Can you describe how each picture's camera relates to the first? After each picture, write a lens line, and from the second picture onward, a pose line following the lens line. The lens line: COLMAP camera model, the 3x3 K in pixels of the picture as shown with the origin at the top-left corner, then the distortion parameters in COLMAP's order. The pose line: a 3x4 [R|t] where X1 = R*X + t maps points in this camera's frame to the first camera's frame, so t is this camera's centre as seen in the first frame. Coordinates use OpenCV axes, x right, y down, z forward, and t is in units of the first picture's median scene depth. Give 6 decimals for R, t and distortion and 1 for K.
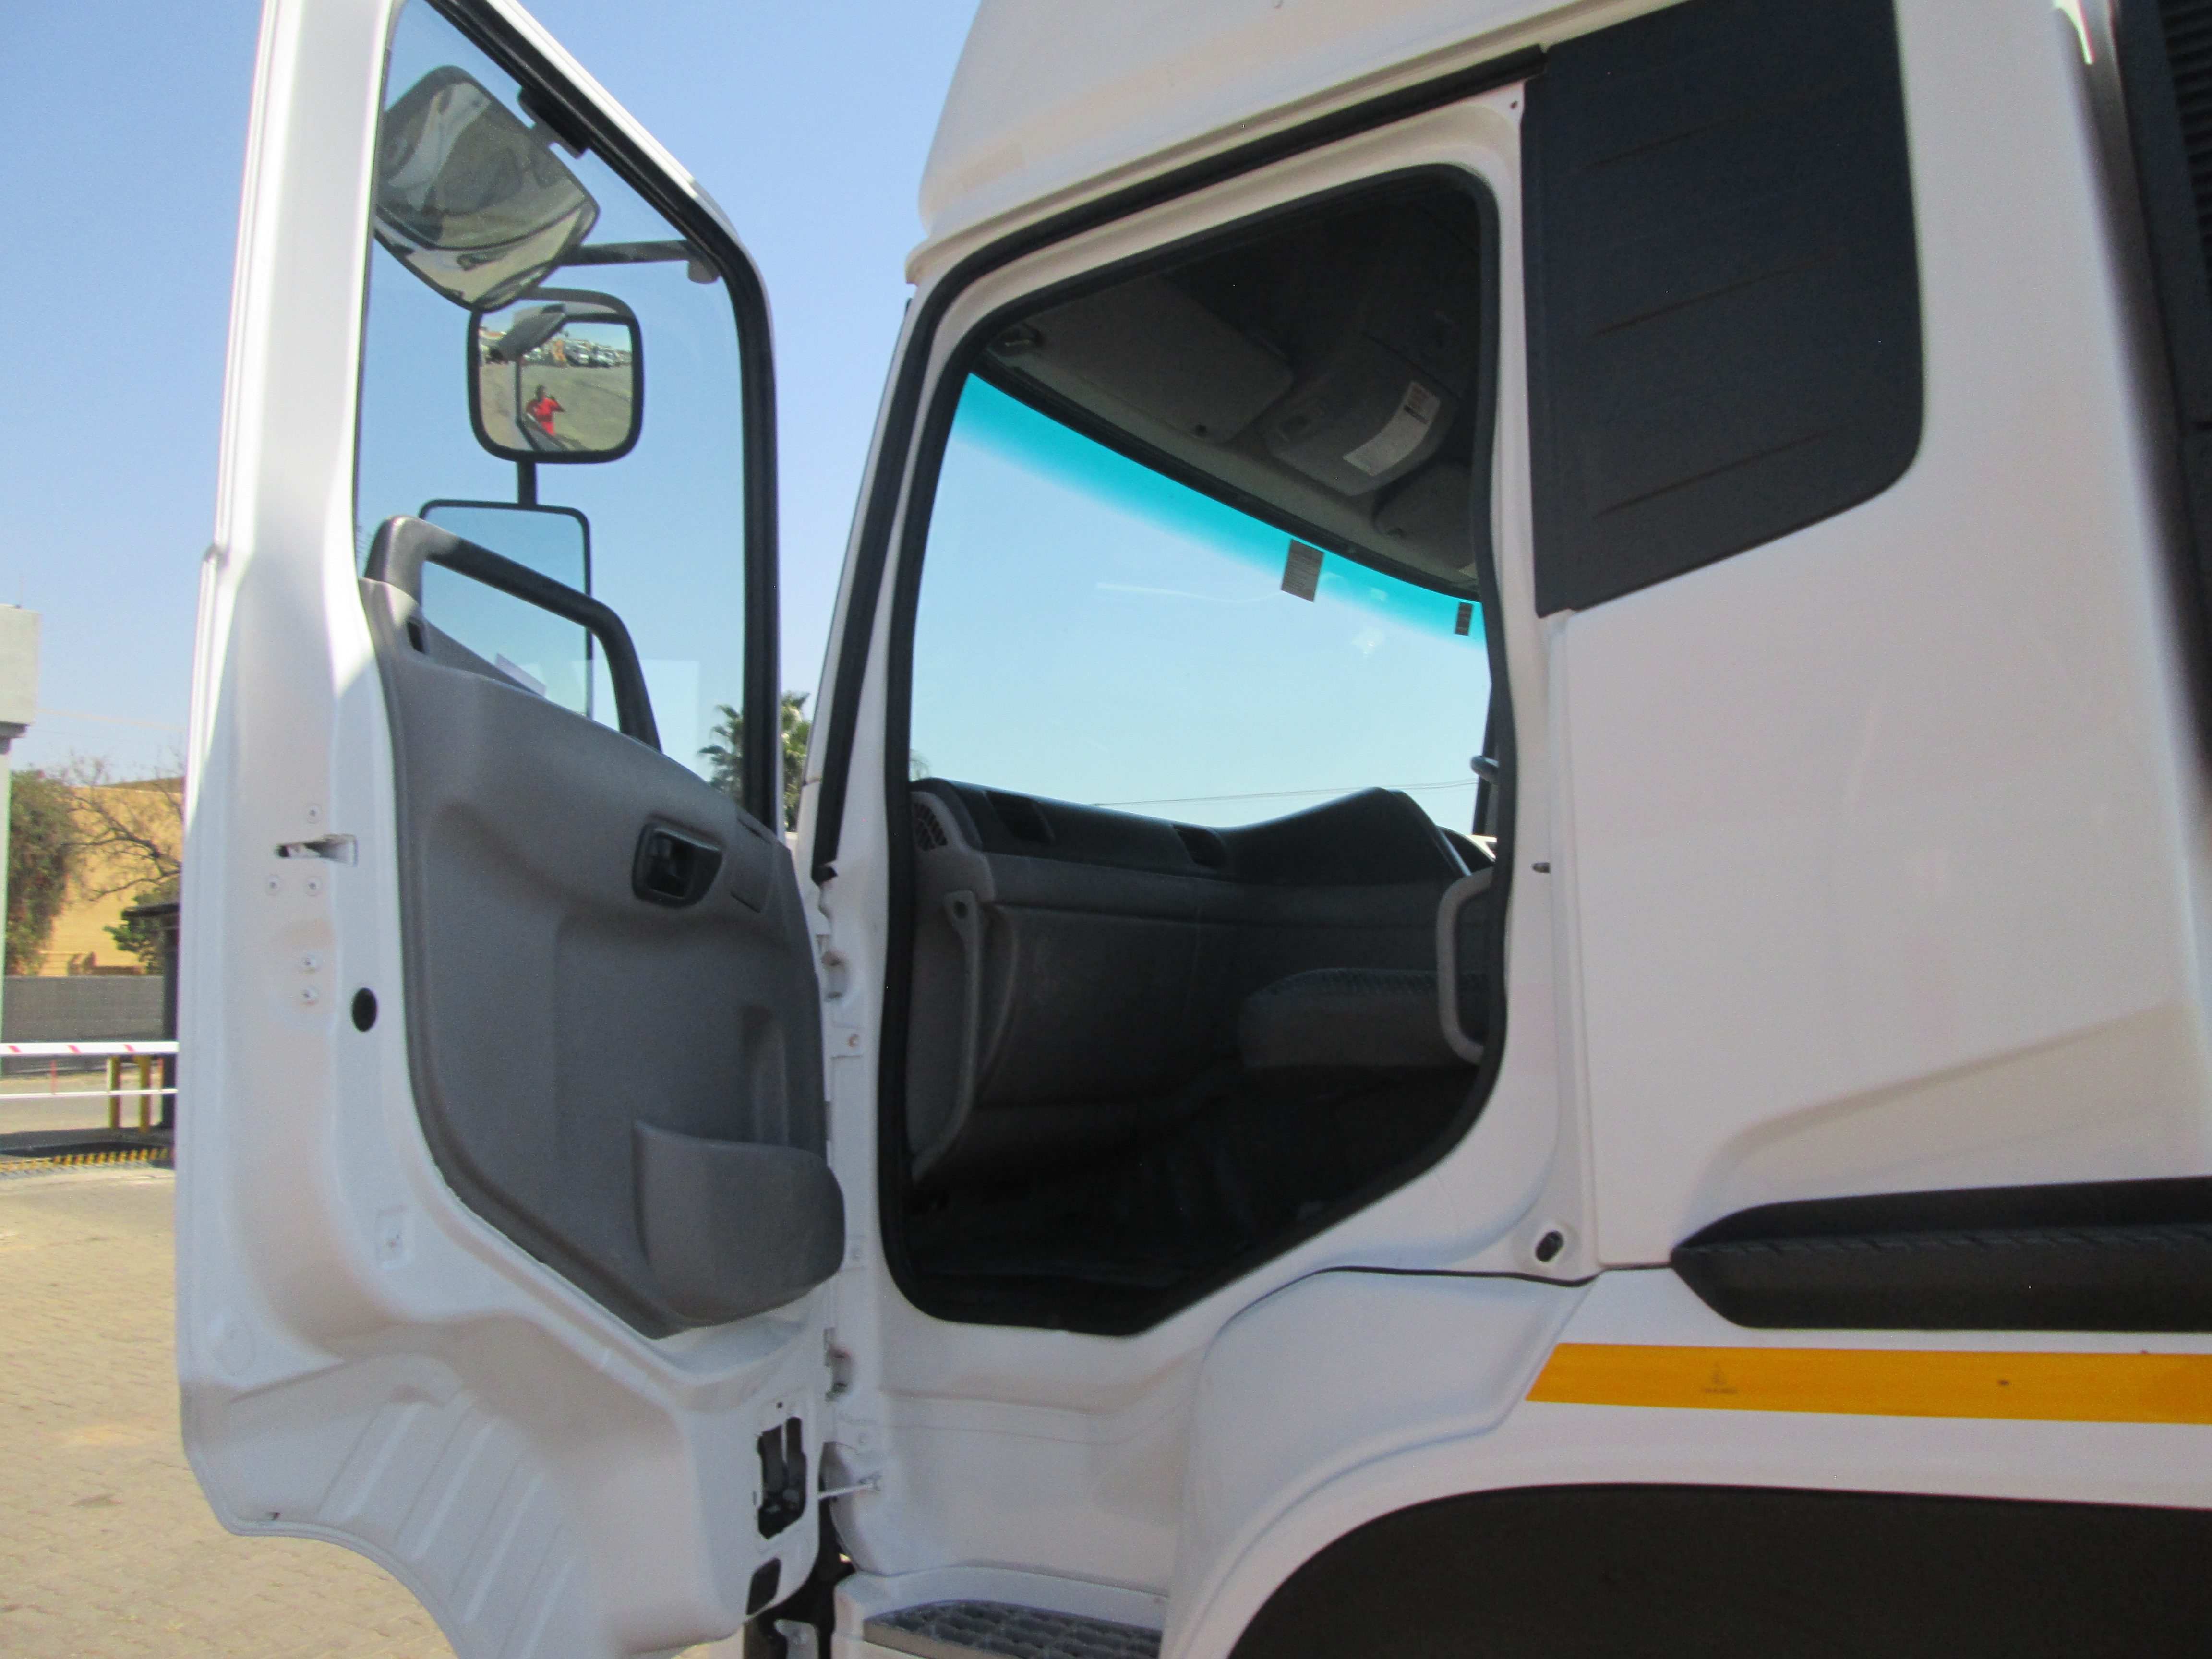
lens RADIAL K [[1826.2, 0, 1123.2], [0, 1826.2, 823.8], [0, 0, 1]] dist [-0.053868, 0.018854]
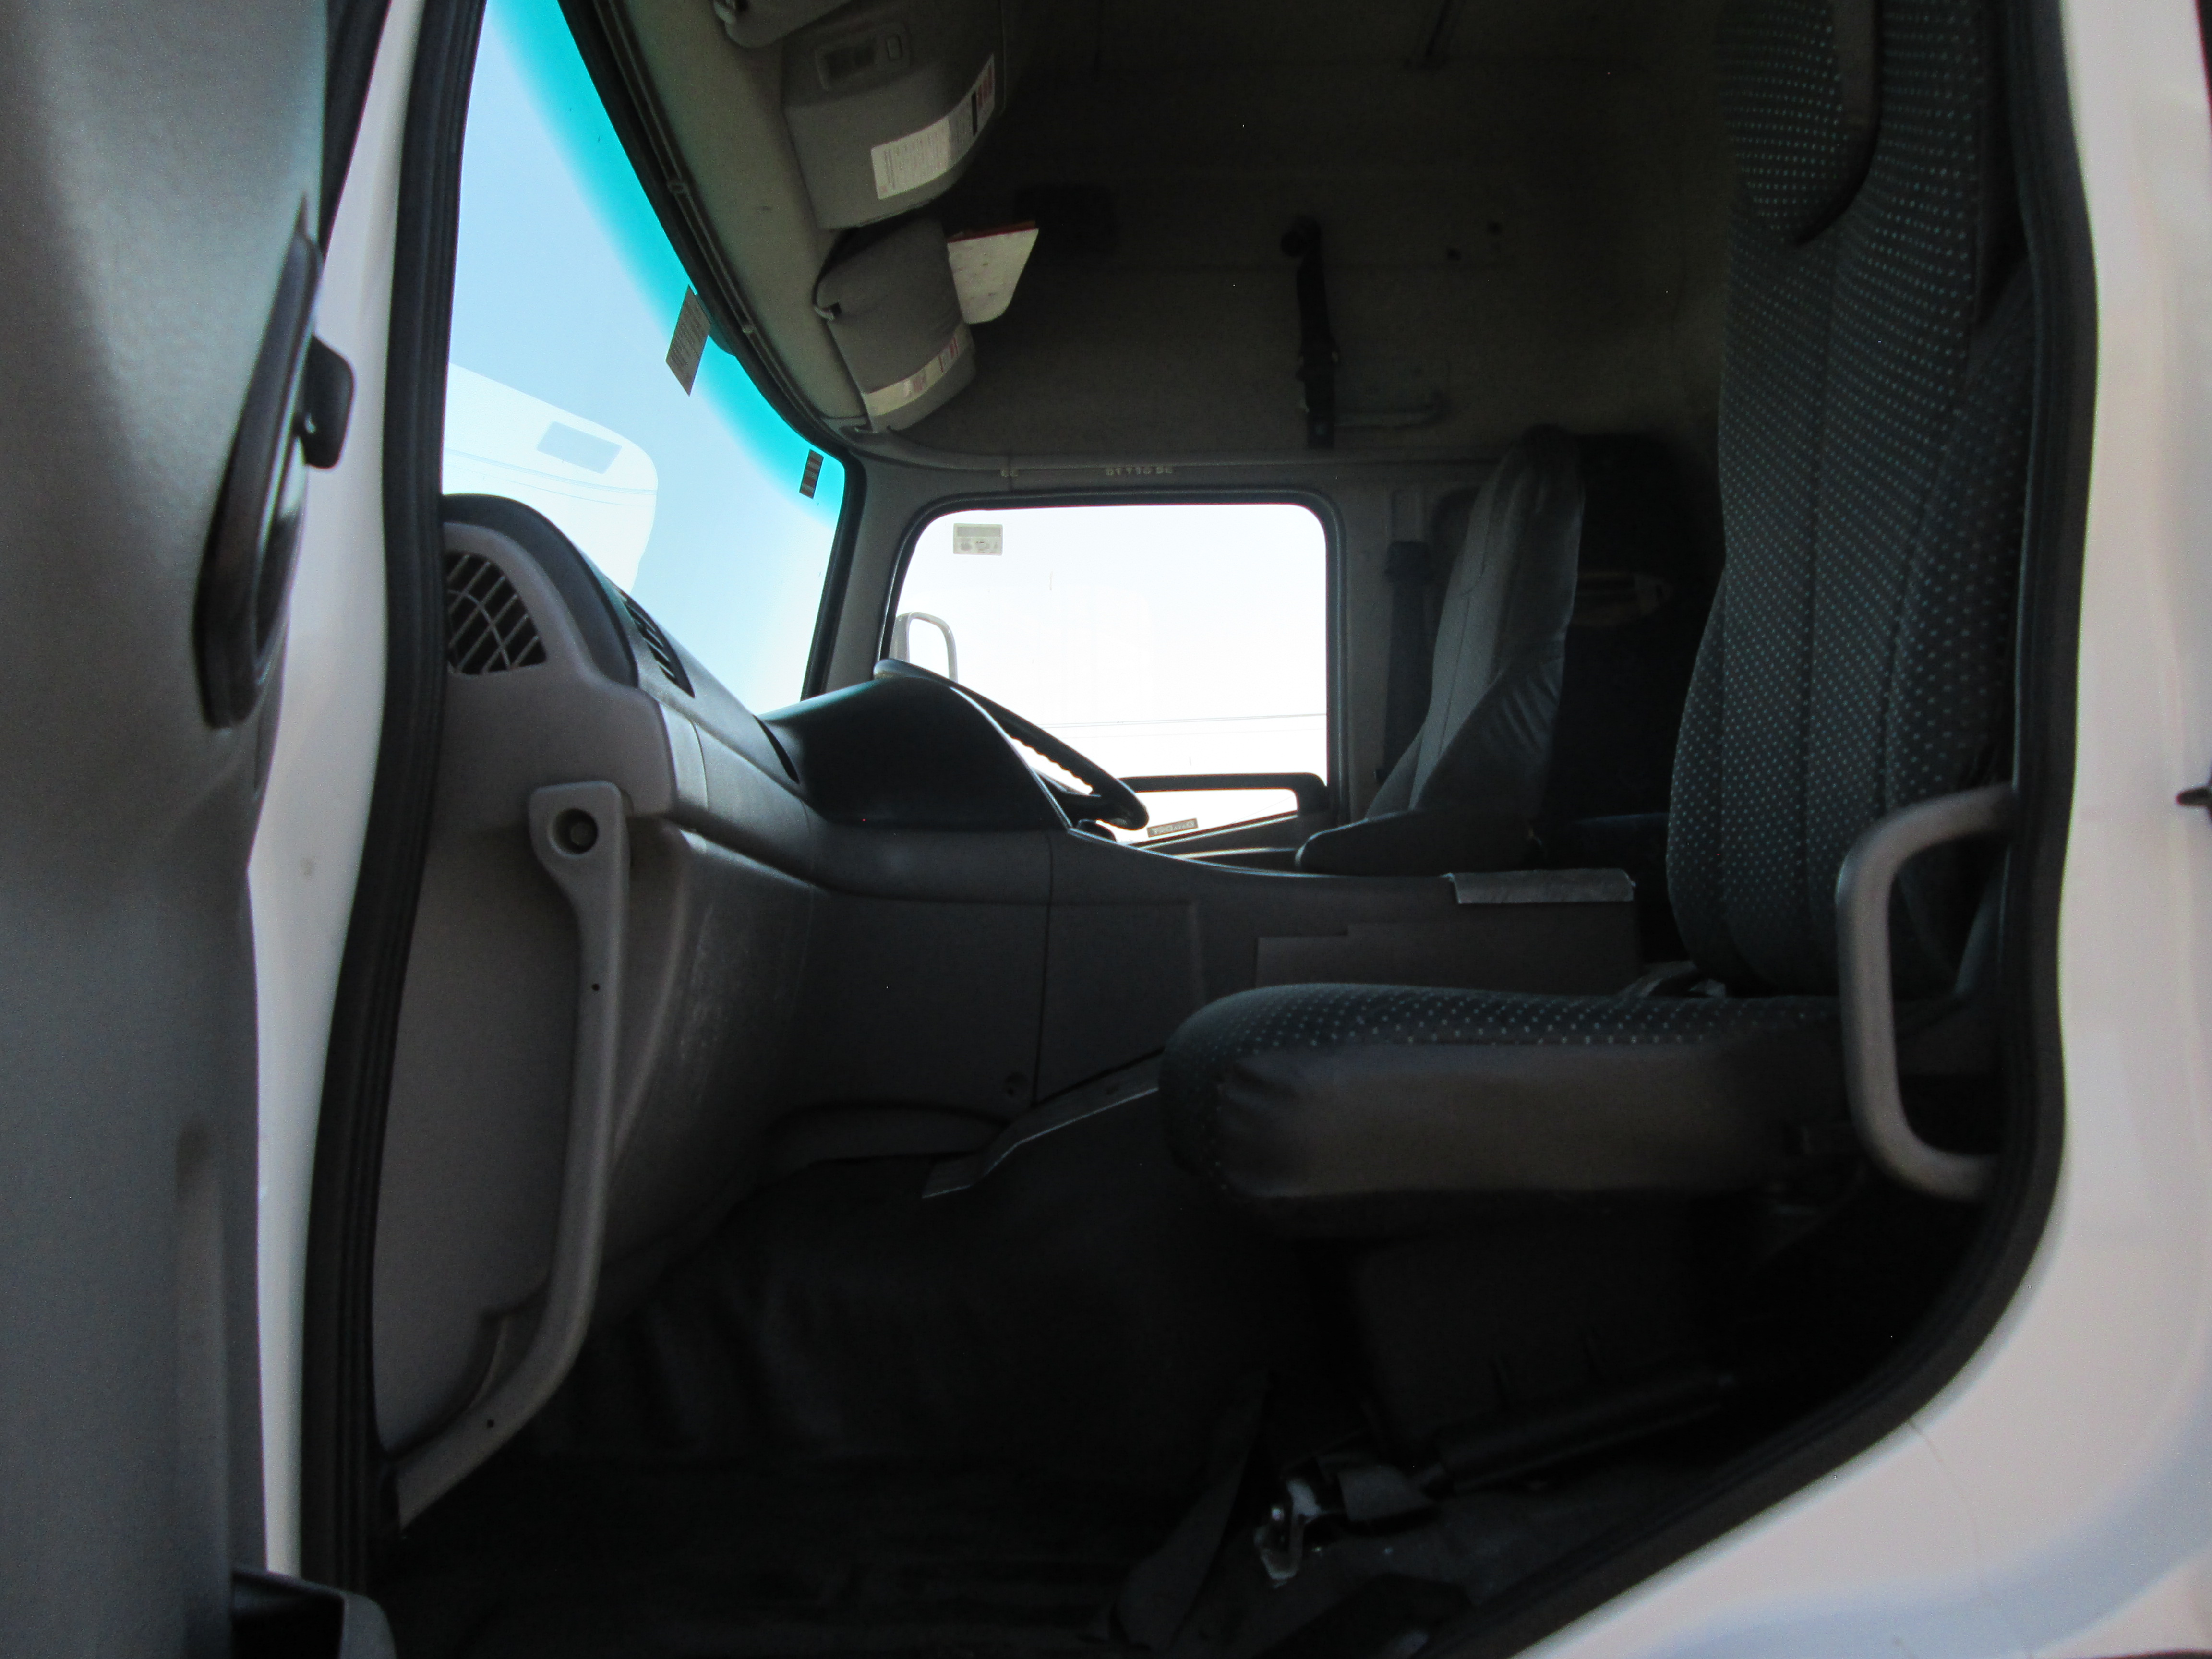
lens RADIAL K [[1826.2, 0, 1123.2], [0, 1826.2, 823.8], [0, 0, 1]] dist [-0.053868, 0.018854]
pose [[0.813637, 0.054461, 0.578817, -0.219801], [-0.062244, 0.998040, -0.006412, 0.040703], [-0.578032, -0.030811, 0.815432, 0.607238]]
